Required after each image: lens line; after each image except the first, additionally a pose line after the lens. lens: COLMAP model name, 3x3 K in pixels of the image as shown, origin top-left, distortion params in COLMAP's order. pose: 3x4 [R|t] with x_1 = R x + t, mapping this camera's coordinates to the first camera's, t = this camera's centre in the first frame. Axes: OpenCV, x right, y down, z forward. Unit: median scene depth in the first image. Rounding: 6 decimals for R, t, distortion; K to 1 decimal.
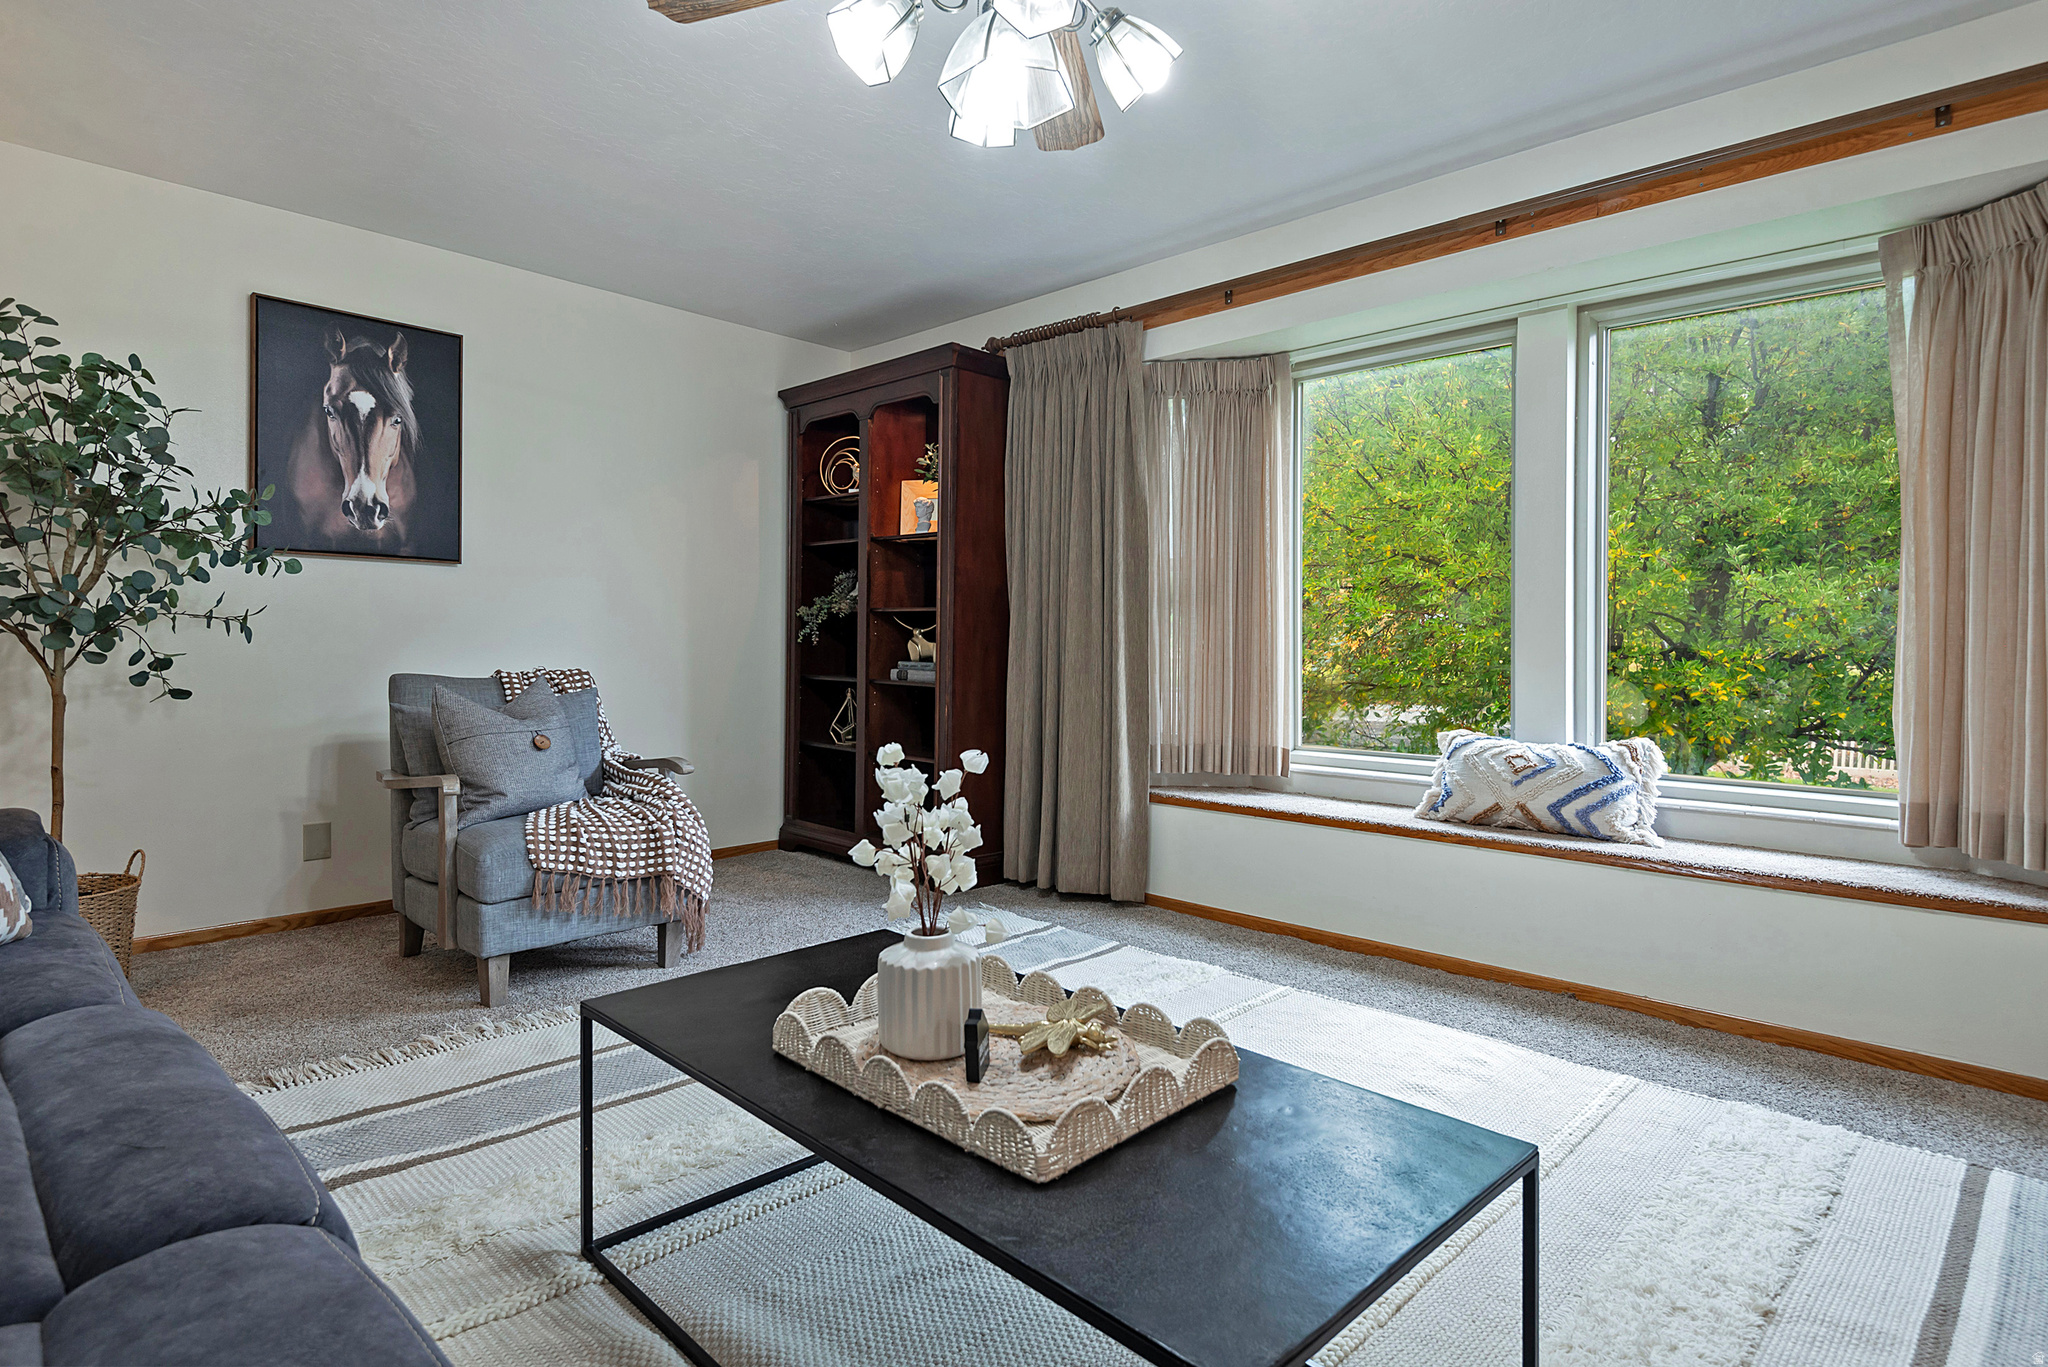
lens RADIAL K [[1094.5, 0, 1024.0], [0, 1094.5, 646.4], [0, 0, 1]] dist [0.050821, -0.028077]
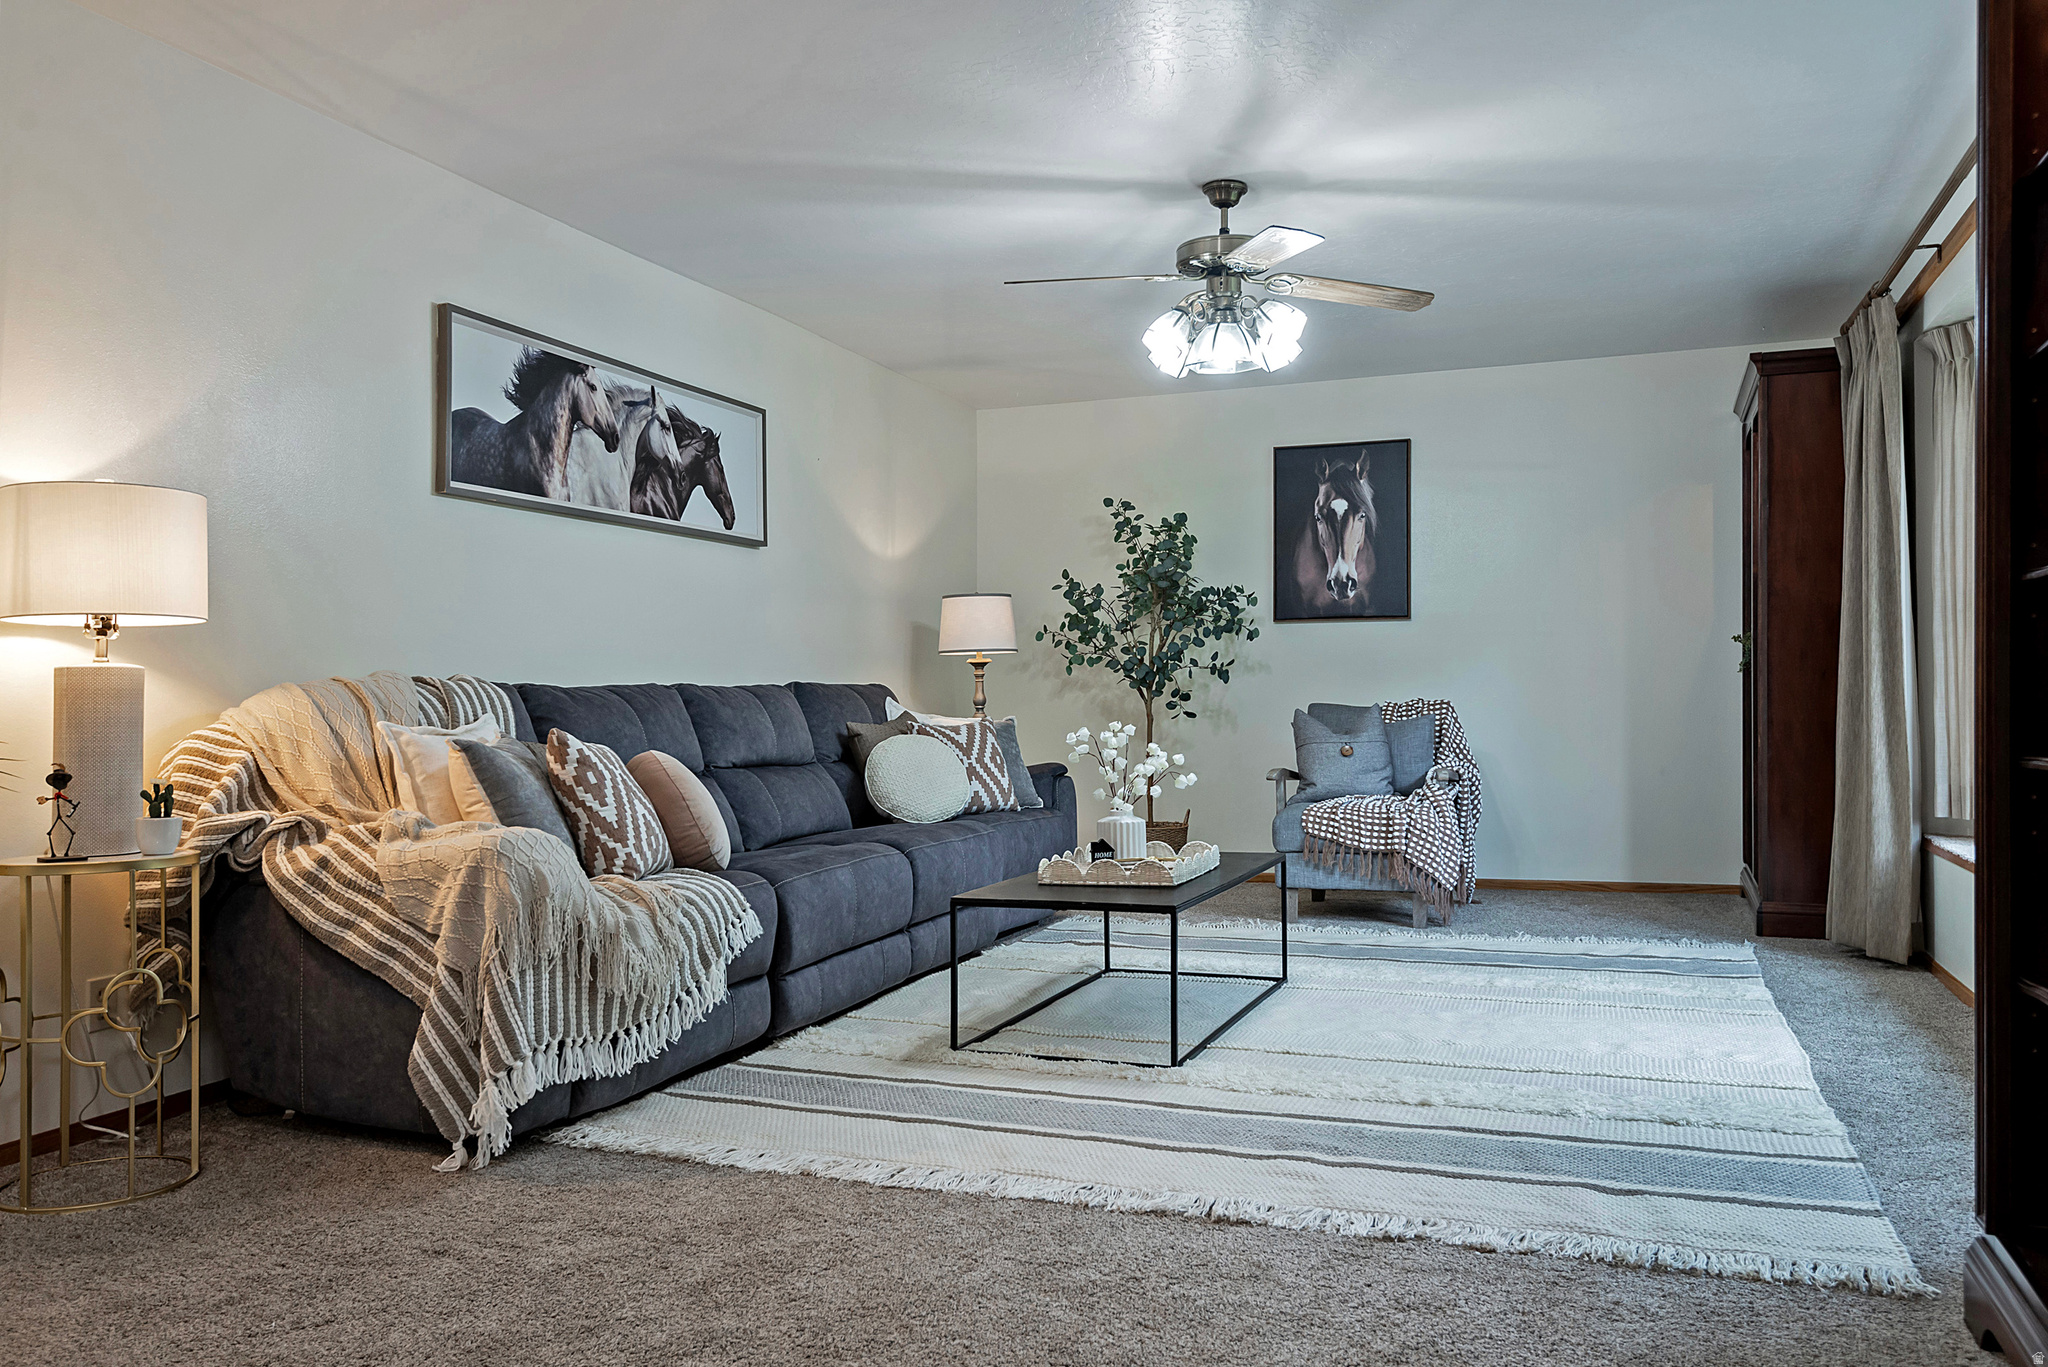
lens RADIAL K [[1580.8, 0, 1024.0], [0, 1580.8, 683.5], [0, 0, 1]] dist [0.080132, -0.003058]
pose [[0.407878, -0.020415, -0.912808, 1.065554], [0.013329, 0.999777, -0.016404, 0.025892], [0.912939, -0.005476, 0.408059, -0.159935]]
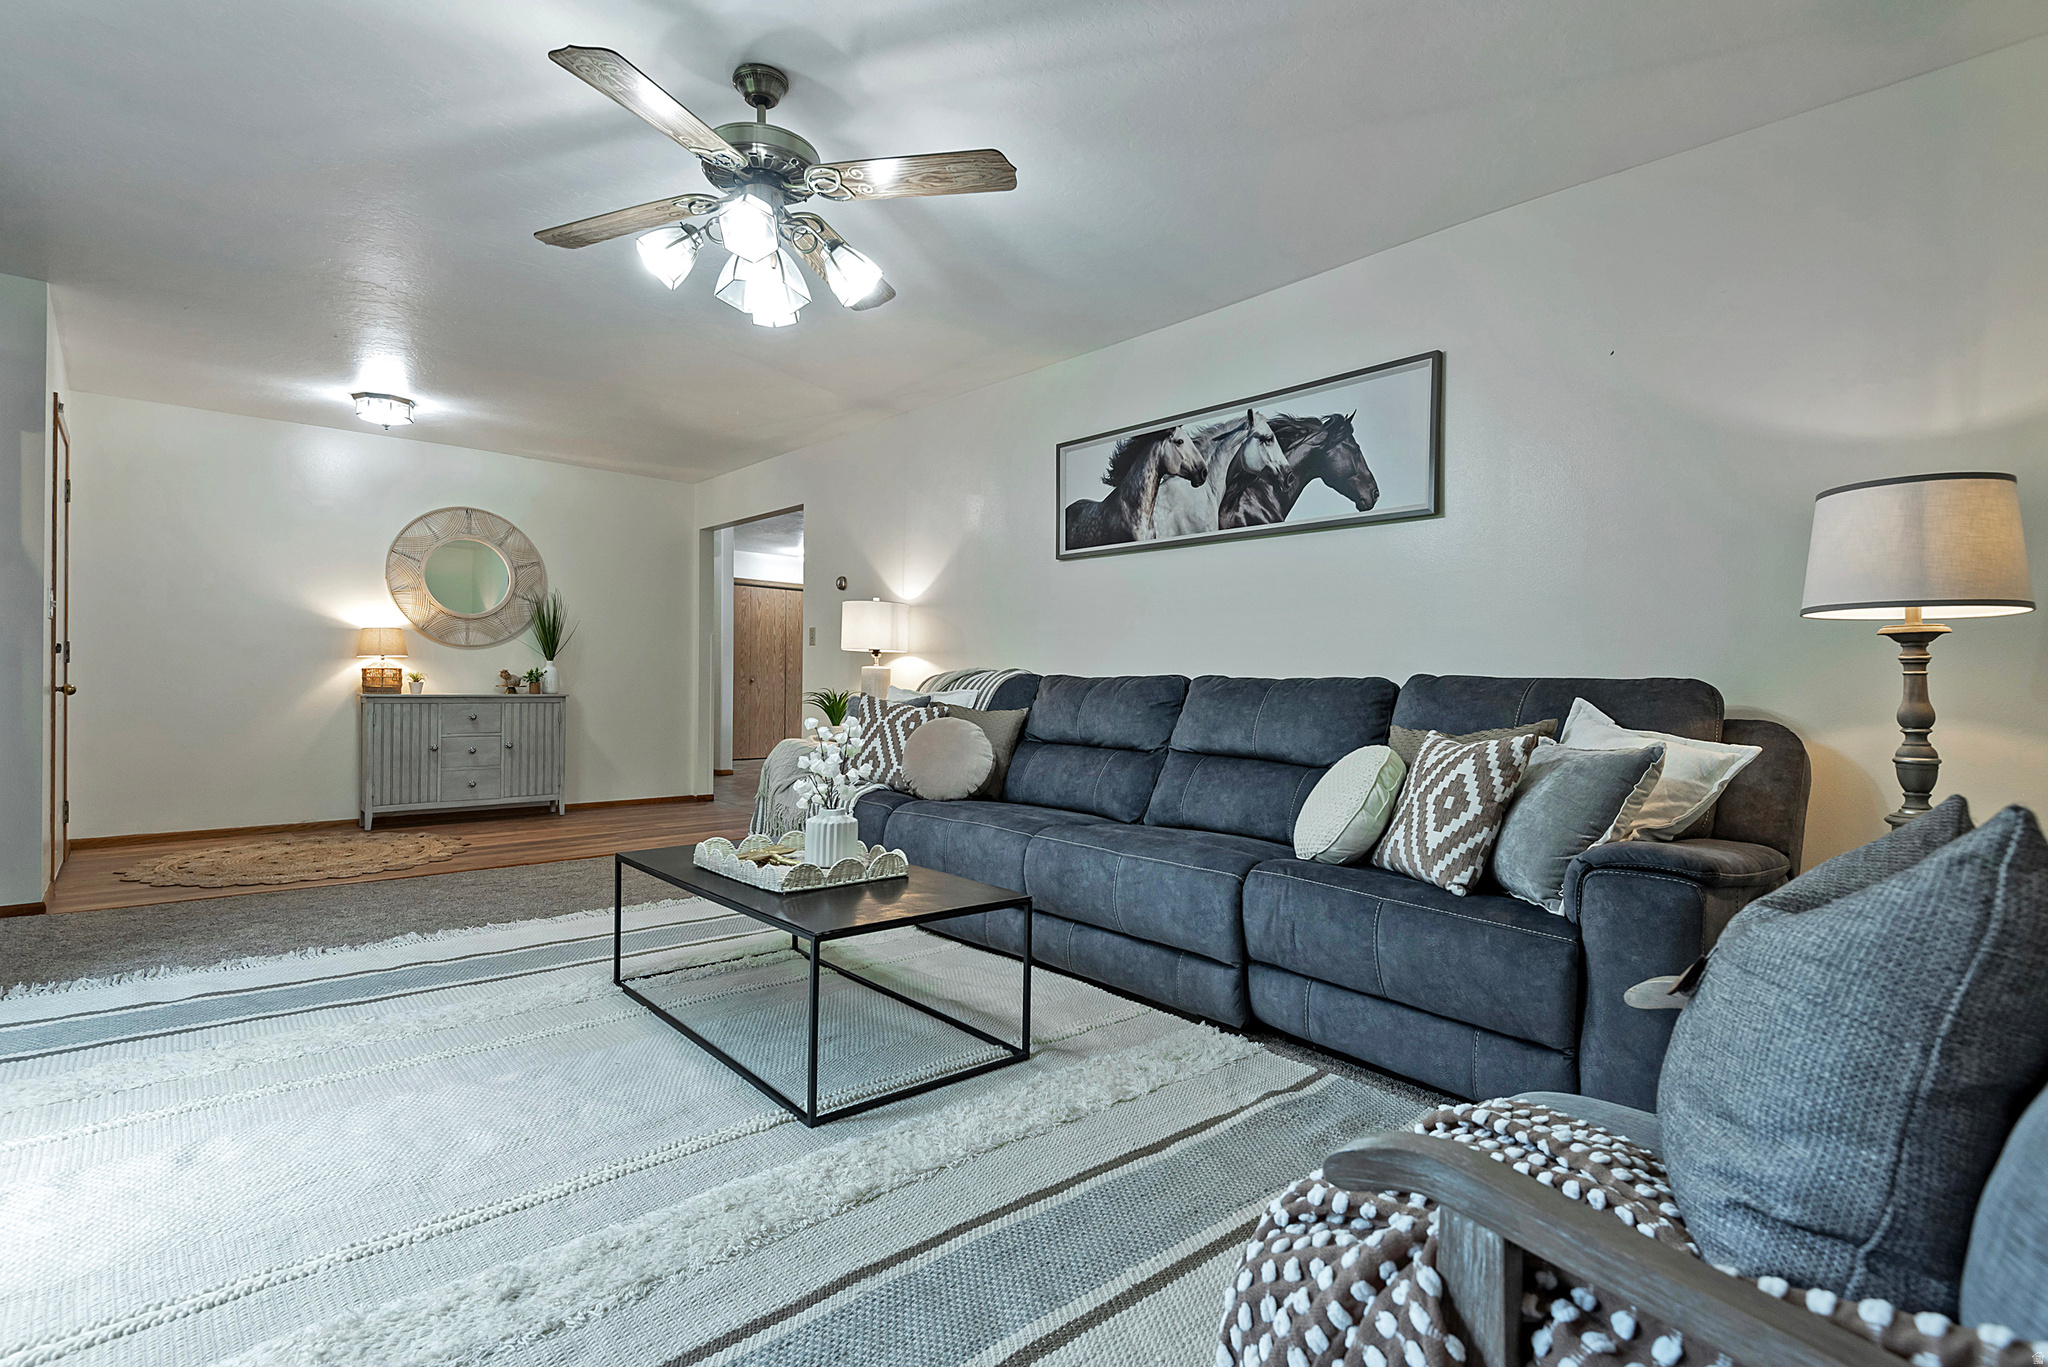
lens RADIAL K [[996.2, 0, 1017.8], [0, 996.2, 691.2], [0, 0, 1]] dist [0.027014, -0.000749]
pose [[-0.996287, -0.028320, 0.081298, -0.235734], [-0.027414, 0.999549, 0.012239, 0.007328], [-0.081608, 0.009965, -0.996615, 1.148999]]
